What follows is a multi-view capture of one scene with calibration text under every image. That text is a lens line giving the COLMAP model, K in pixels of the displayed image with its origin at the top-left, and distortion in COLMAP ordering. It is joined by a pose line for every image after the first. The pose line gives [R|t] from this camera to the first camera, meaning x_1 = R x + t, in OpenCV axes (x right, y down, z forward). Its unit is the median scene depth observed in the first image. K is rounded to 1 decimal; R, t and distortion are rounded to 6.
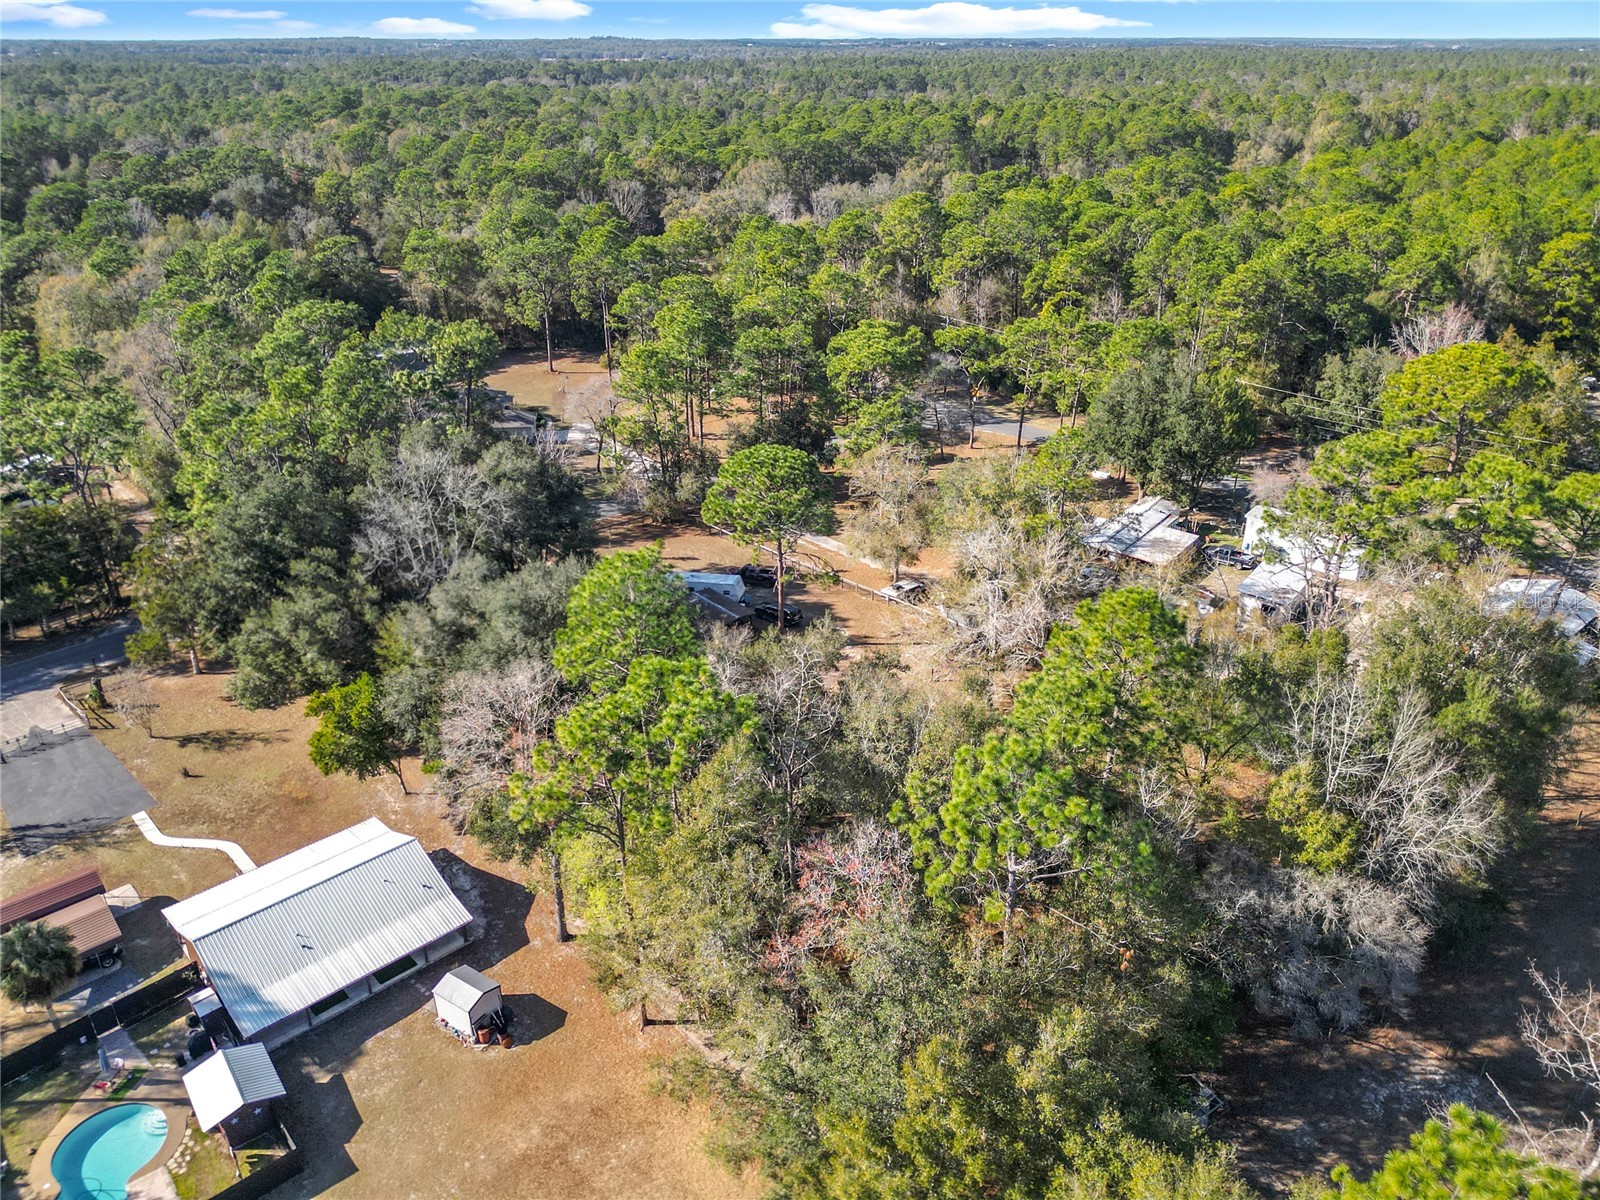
lens RADIAL K [[1126.6, 0, 798.9], [0, 1126.6, 601.5], [0, 0, 1]] dist [0.025524, -0.030871]
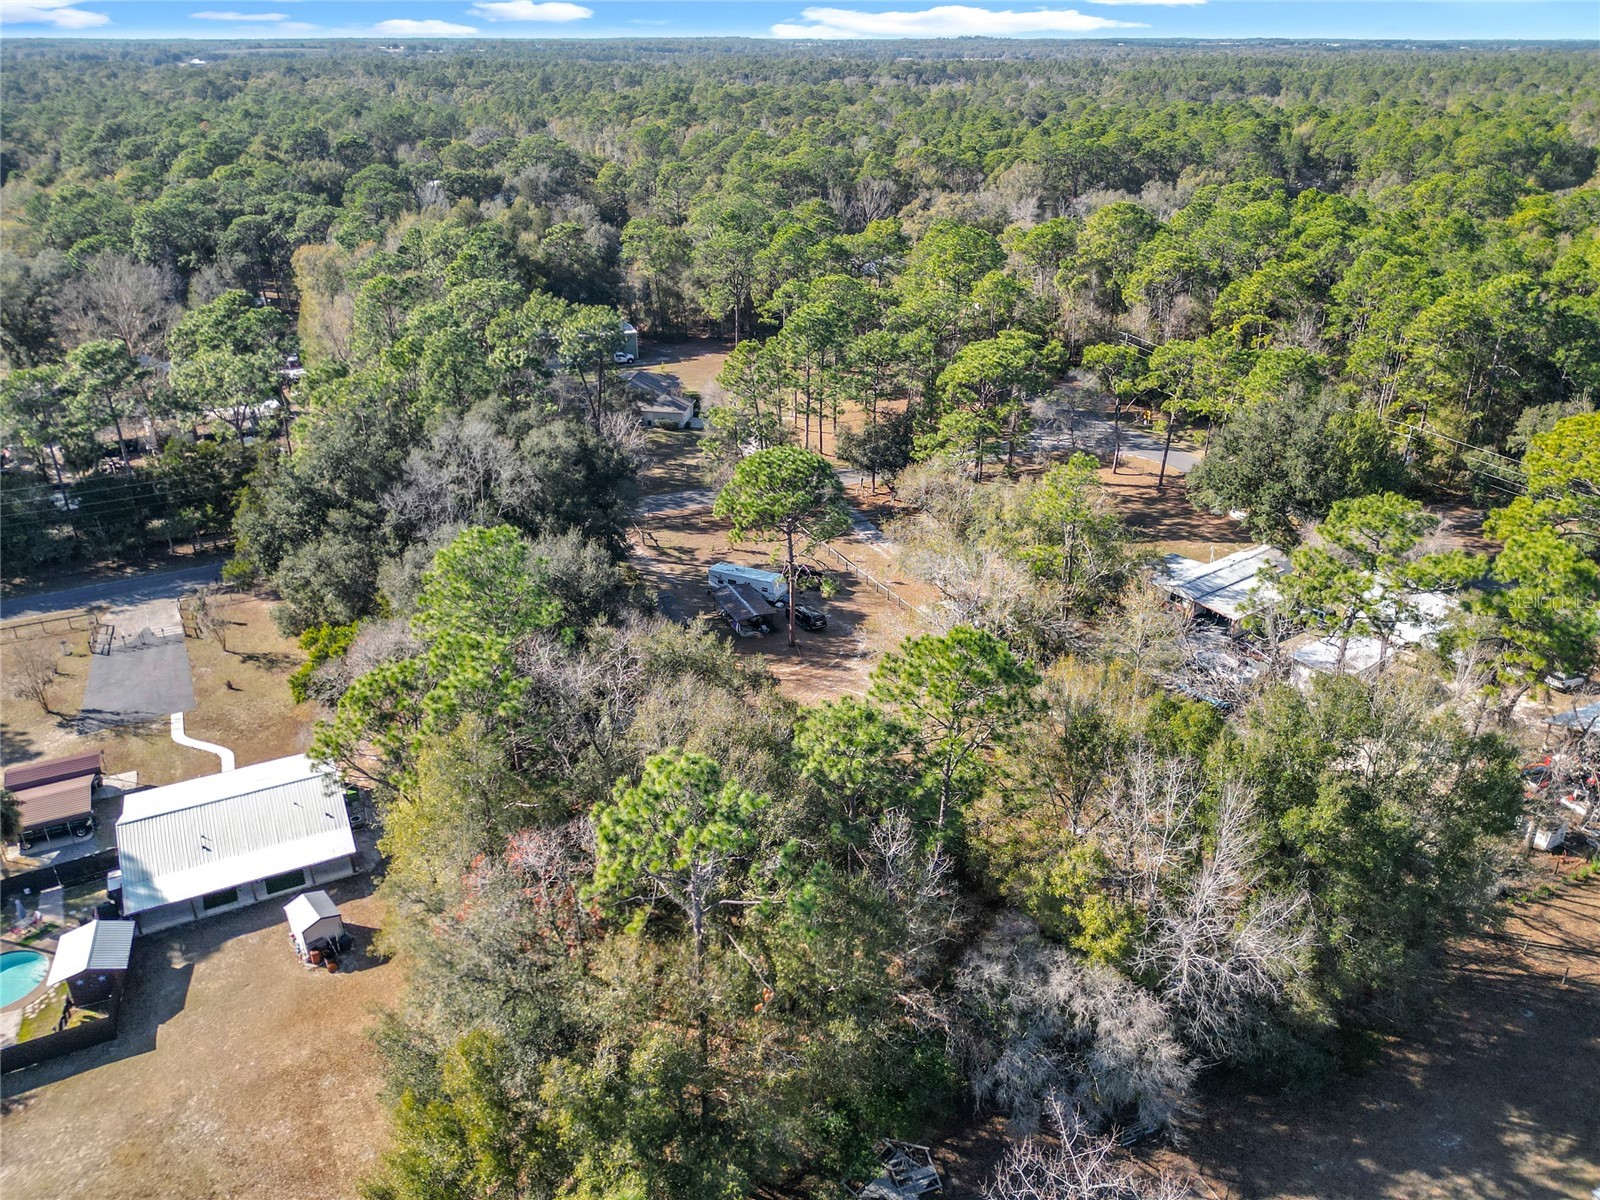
lens RADIAL K [[1126.6, 0, 785.9], [0, 1126.6, 600.6], [0, 0, 1]] dist [0.025524, -0.030871]
pose [[0.960775, 0.125710, -0.247200, 0.206450], [-0.125932, 0.991926, 0.014977, -0.015553], [0.247087, 0.016741, 0.968849, 0.029014]]
